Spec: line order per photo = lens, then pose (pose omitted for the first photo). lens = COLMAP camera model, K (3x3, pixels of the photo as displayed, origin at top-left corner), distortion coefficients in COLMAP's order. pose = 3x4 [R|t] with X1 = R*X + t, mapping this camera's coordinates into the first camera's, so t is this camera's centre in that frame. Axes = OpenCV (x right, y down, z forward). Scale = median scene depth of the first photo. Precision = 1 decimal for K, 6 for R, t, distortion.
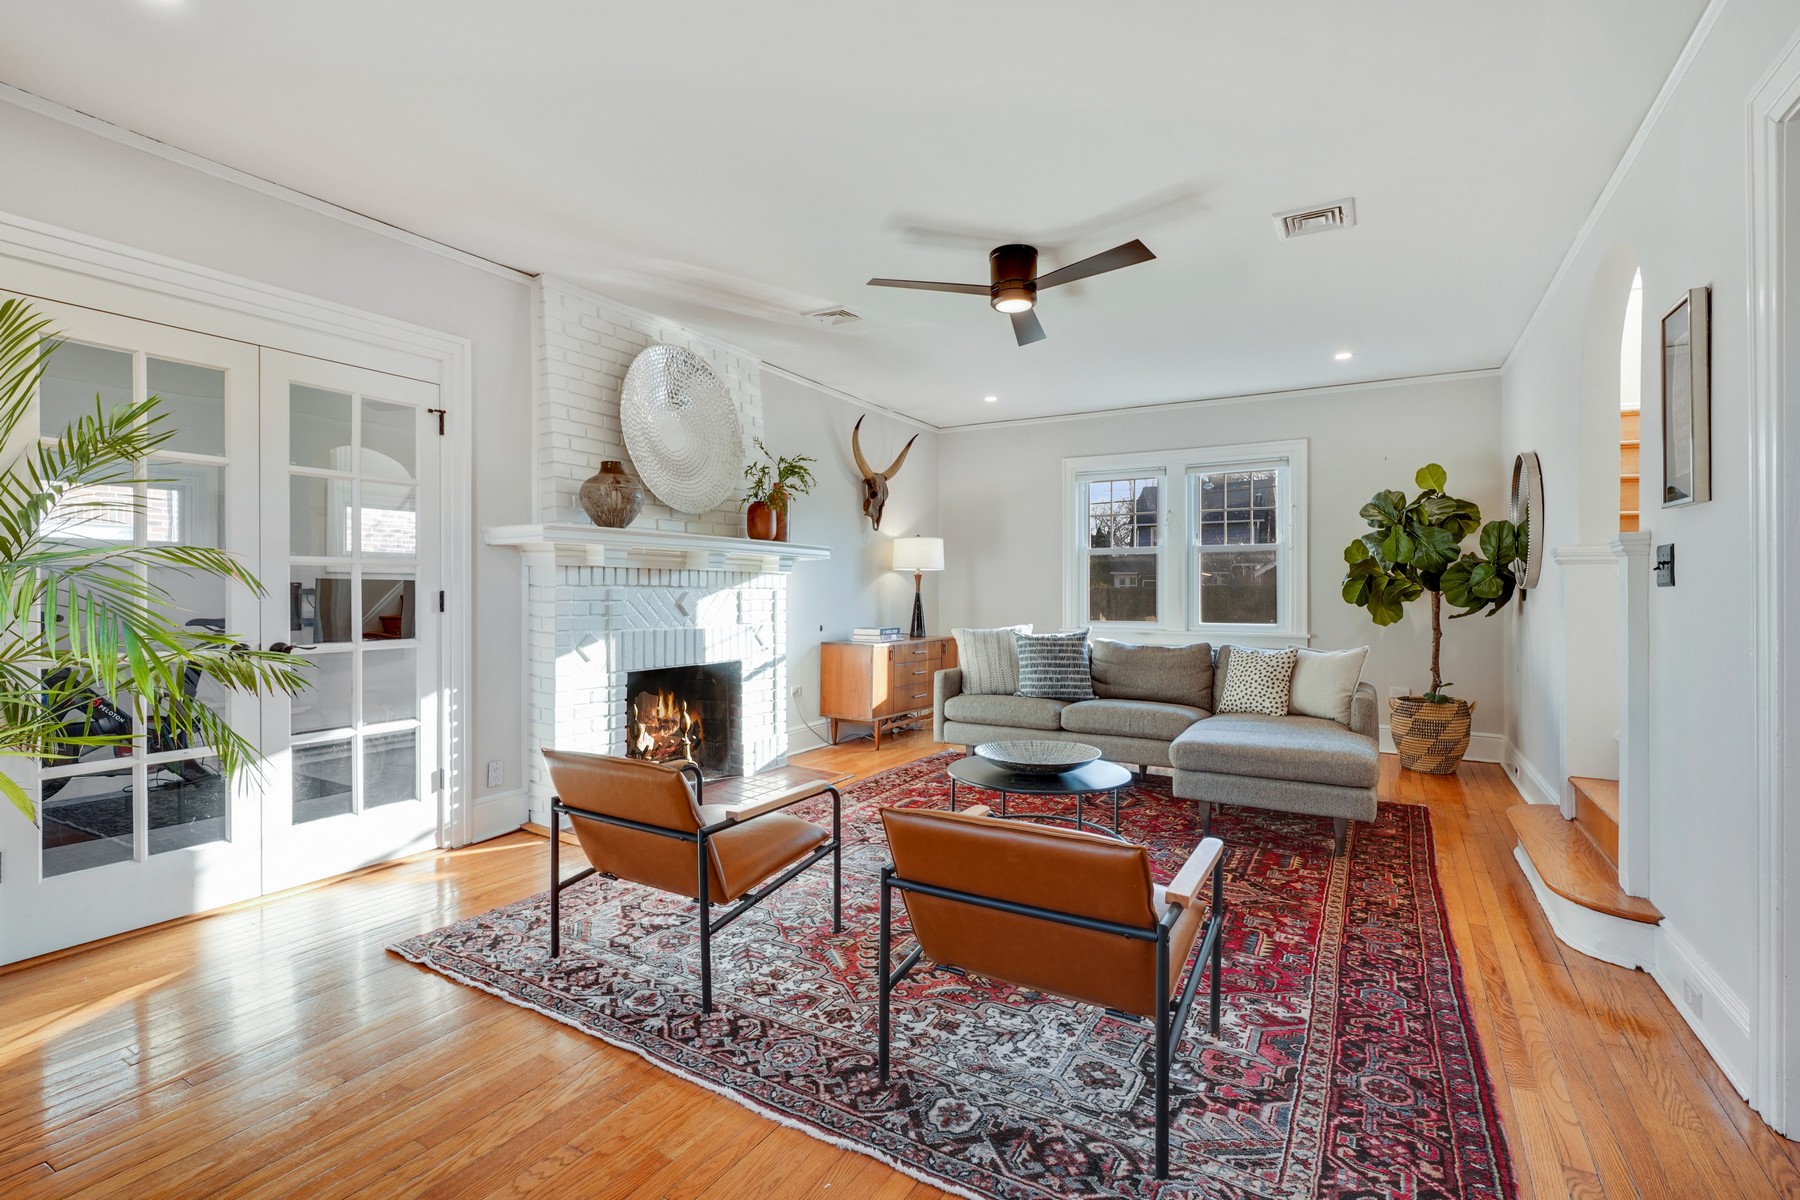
lens RADIAL K [[813.6, 0, 887.0], [0, 813.6, 596.0], [0, 0, 1]] dist [-0.004165, -0.000523]
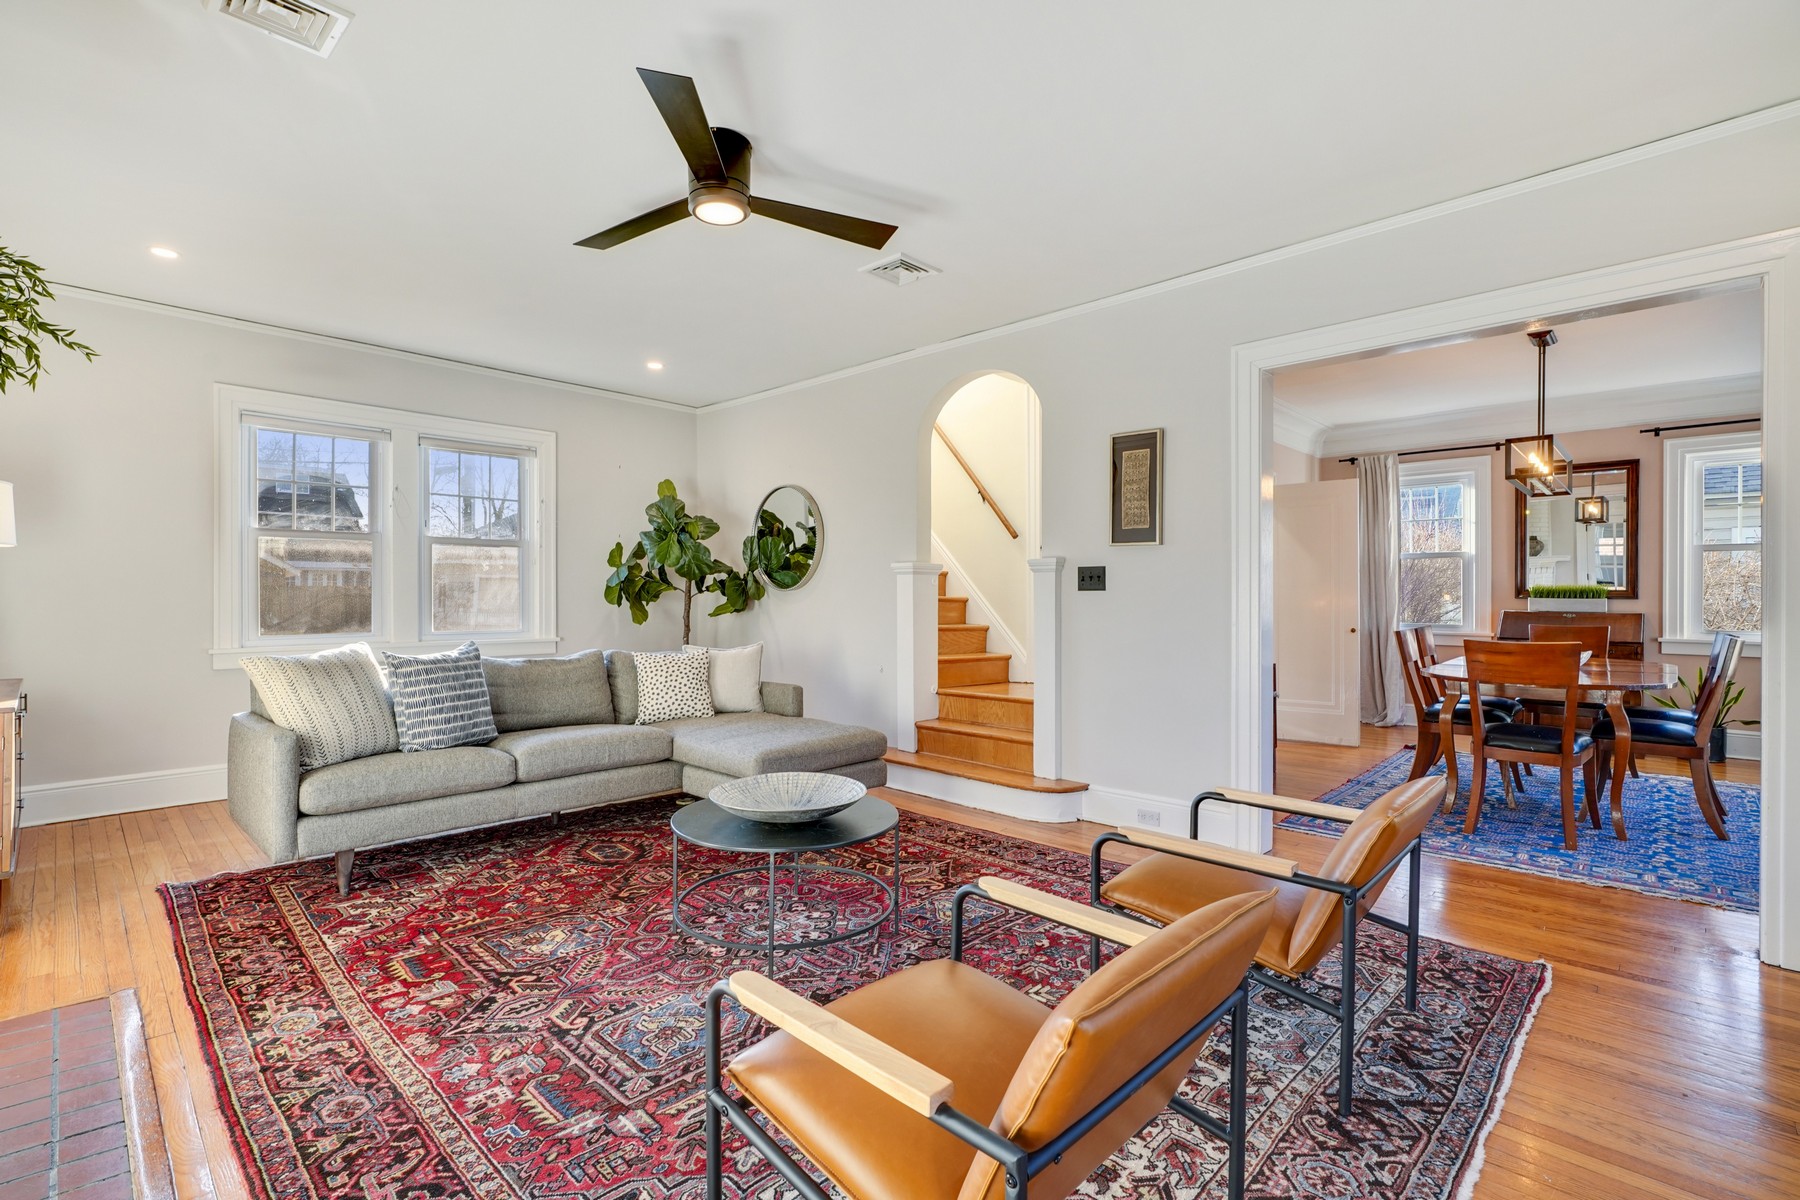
lens RADIAL K [[813.6, 0, 887.2], [0, 813.6, 596.8], [0, 0, 1]] dist [-0.004165, -0.000523]
pose [[0.241837, -0.001396, 0.970316, -0.438932], [0.004488, 0.999990, 0.000321, 0.000516], [-0.970306, 0.004277, 0.241841, 0.546786]]
